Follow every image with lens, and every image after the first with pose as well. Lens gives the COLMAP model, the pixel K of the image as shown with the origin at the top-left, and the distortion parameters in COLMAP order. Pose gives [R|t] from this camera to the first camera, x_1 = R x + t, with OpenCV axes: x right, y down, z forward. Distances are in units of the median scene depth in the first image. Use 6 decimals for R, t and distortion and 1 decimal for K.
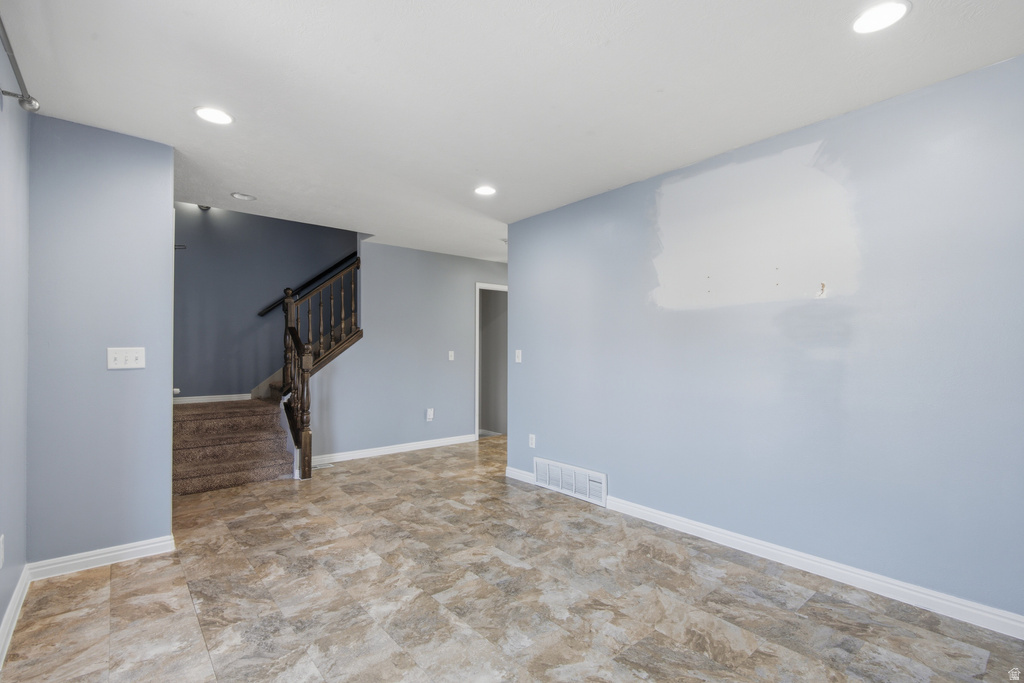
lens RADIAL K [[468.0, 0, 510.1], [0, 468.0, 339.8], [0, 0, 1]] dist [0.001637, 0.000890]
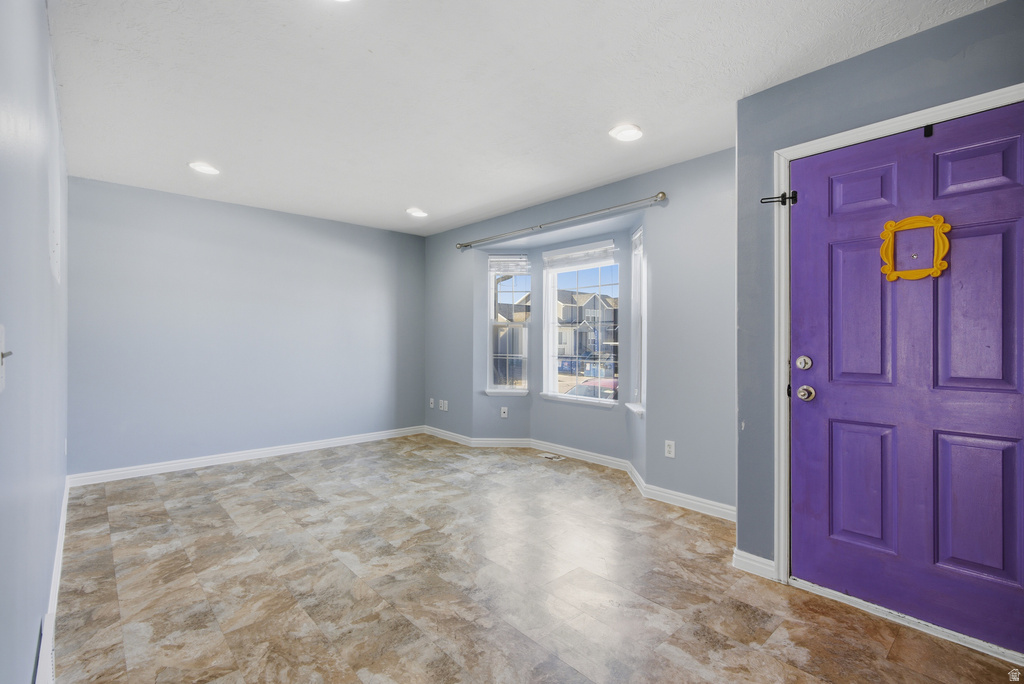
lens RADIAL K [[470.3, 0, 512.0], [0, 470.3, 342.0], [0, 0, 1]] dist [-0.000049, -0.000003]
pose [[-0.999100, -0.003661, -0.042255, -0.263681], [-0.003010, 0.999876, -0.015480, 0.046653], [0.042306, -0.015339, -0.998987, 1.823566]]
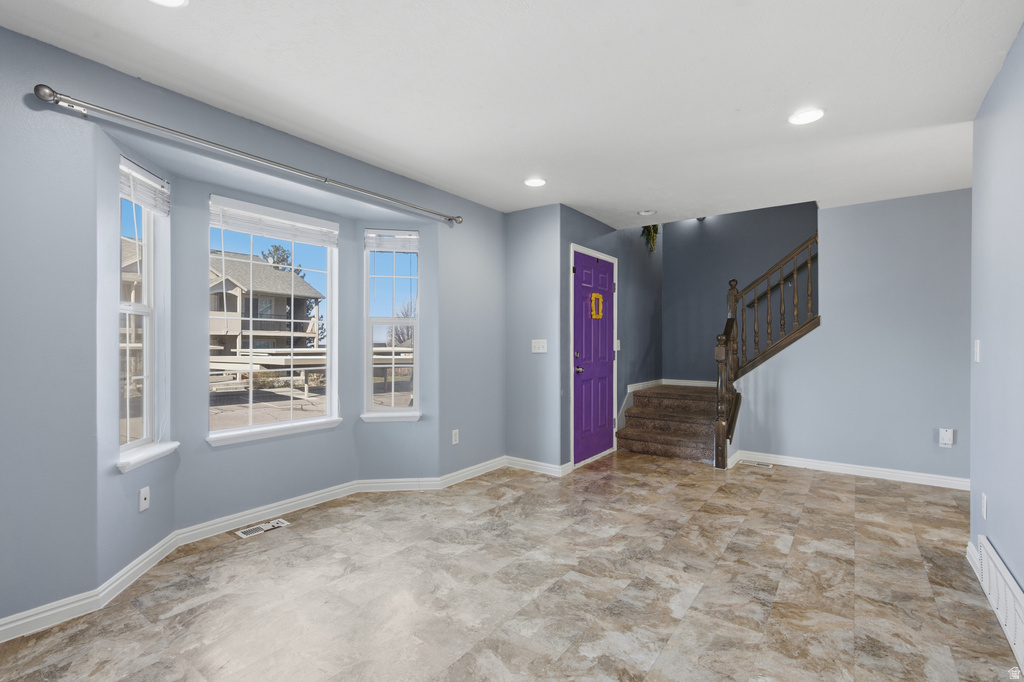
lens RADIAL K [[468.0, 0, 510.1], [0, 468.0, 339.3], [0, 0, 1]] dist [0.001637, 0.000890]
pose [[0.238000, -0.006072, -0.971246, 0.666456], [0.022377, 0.999749, -0.000767, 0.013492], [0.971007, -0.021551, 0.238076, 0.493510]]
